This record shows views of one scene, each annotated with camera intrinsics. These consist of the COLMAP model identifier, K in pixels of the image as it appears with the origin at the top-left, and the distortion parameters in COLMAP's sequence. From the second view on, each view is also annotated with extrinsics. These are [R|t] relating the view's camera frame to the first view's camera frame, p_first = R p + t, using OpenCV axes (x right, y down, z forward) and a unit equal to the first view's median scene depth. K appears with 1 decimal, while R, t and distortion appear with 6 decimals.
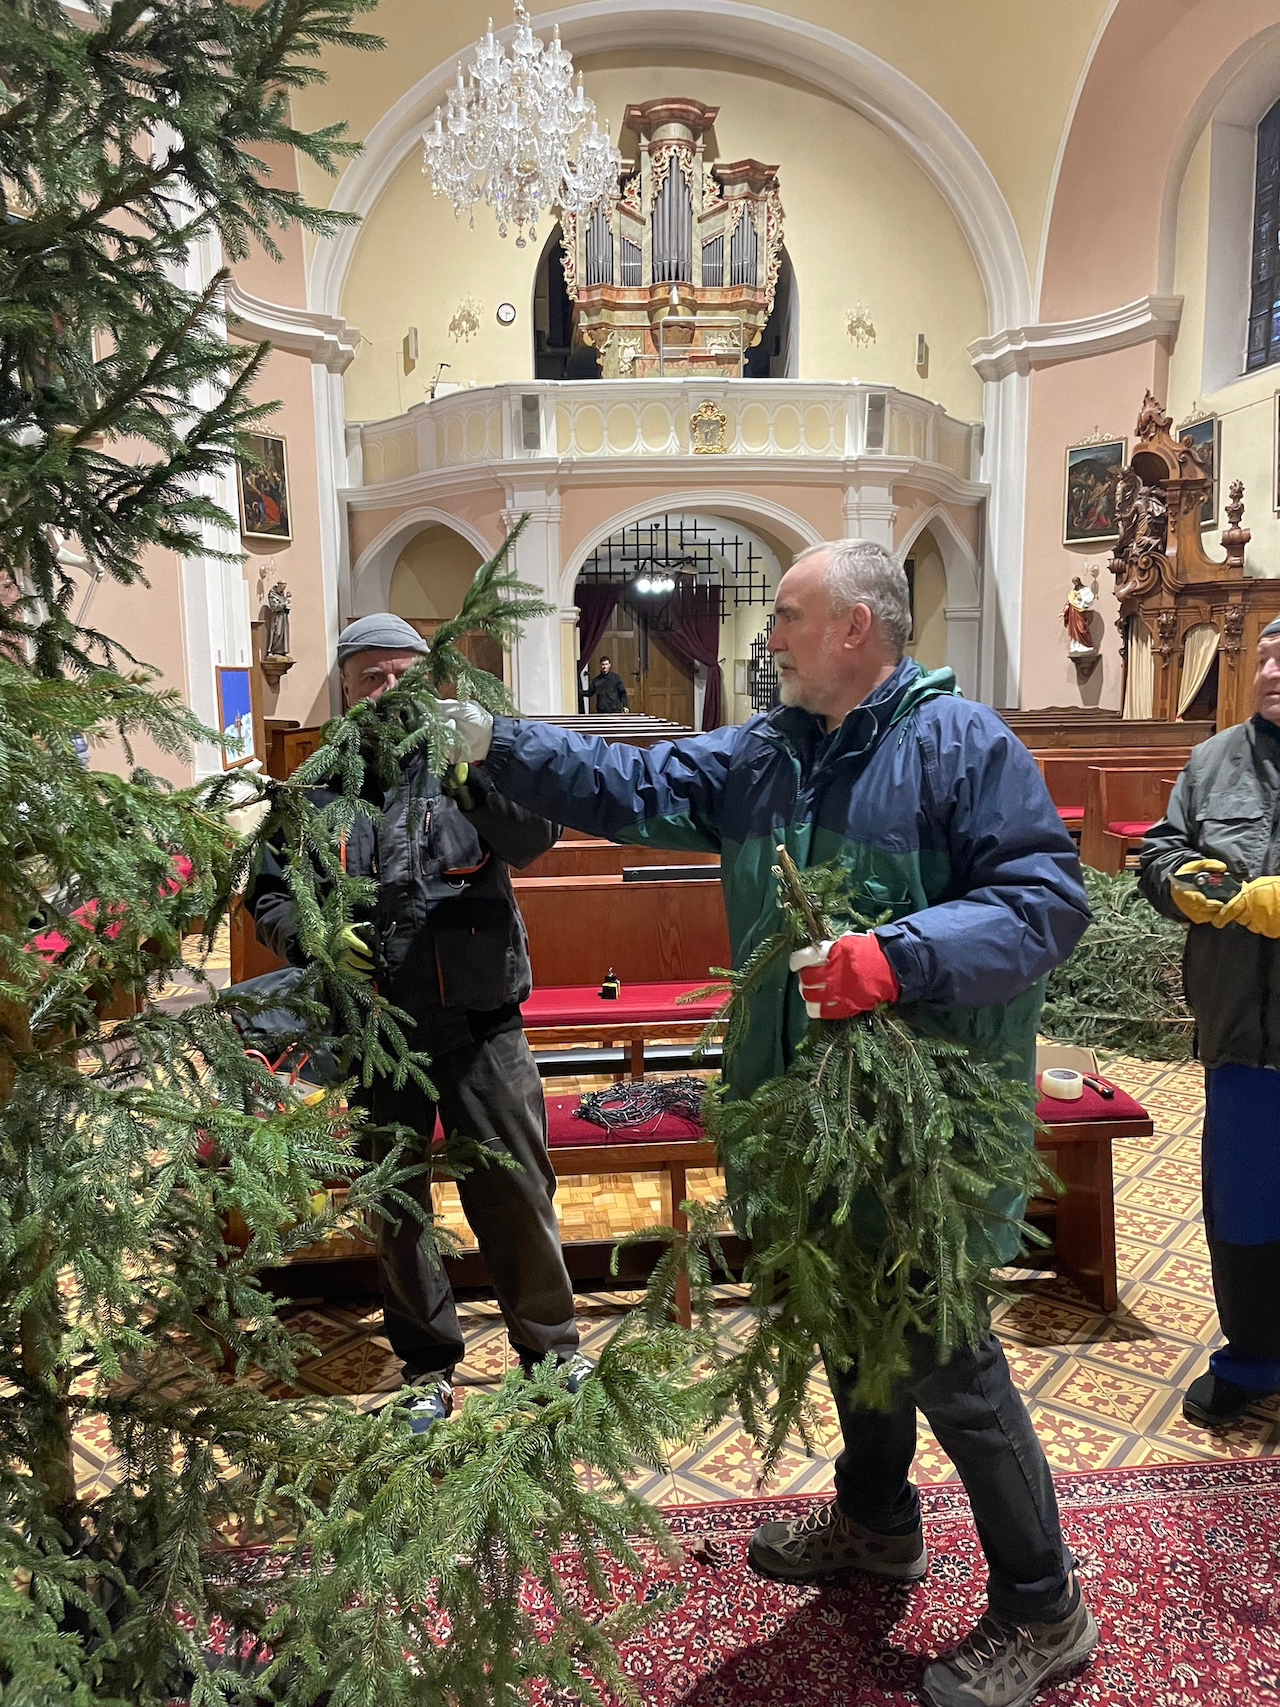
lens RADIAL K [[1306.0, 0, 638.0], [0, 1306.0, 846.0], [0, 0, 1]] dist [0.070053, -0.083080]
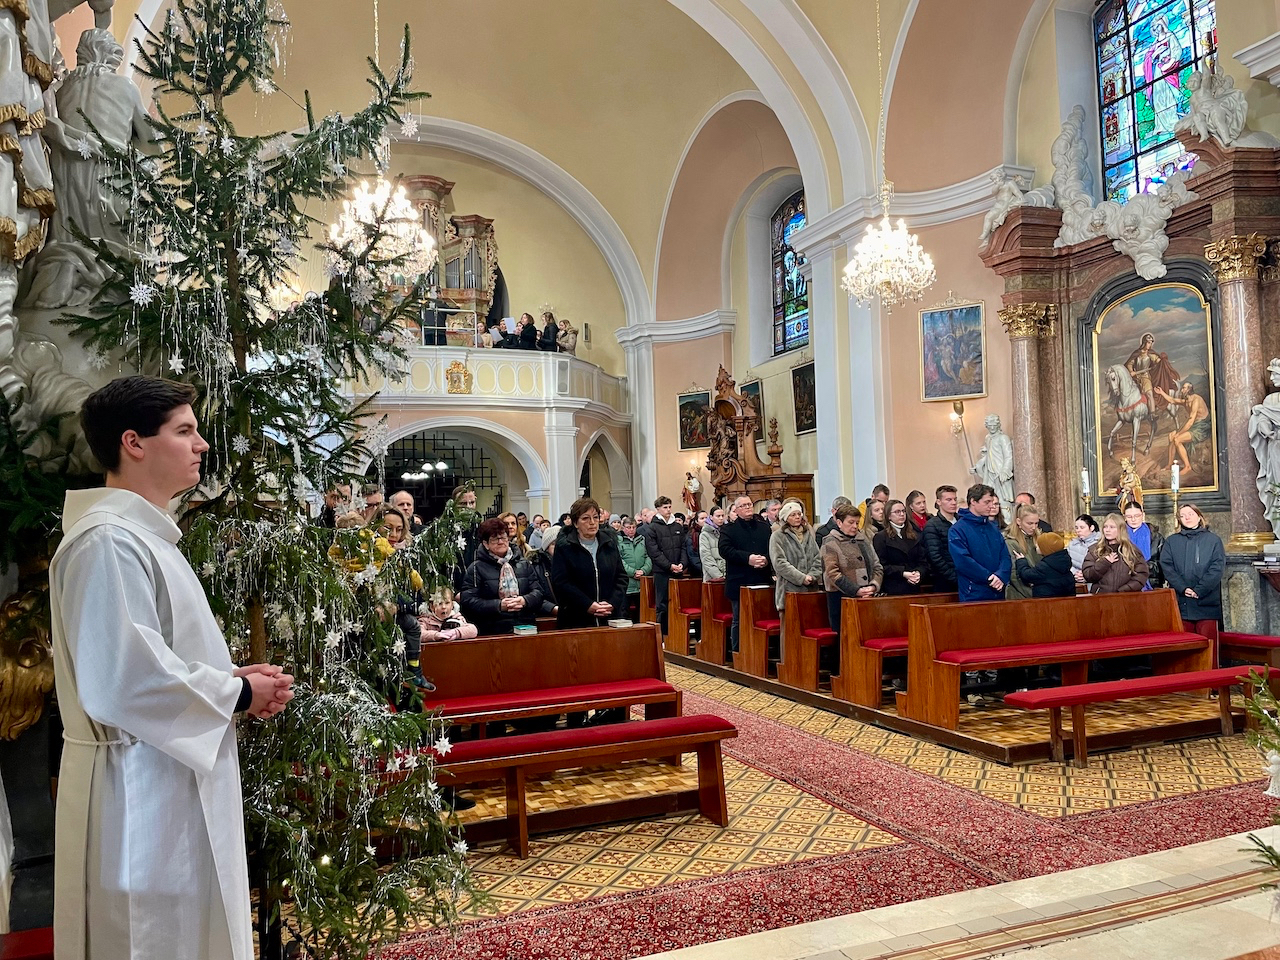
lens RADIAL K [[979.3, 0, 631.9], [0, 979.3, 491.7], [0, 0, 1]] dist [0.070053, -0.083080]
pose [[0.966908, -0.007483, 0.255017, -0.041115], [0.052134, 0.984273, -0.168785, 0.019246], [-0.249743, 0.176495, 0.952091, -0.124291]]
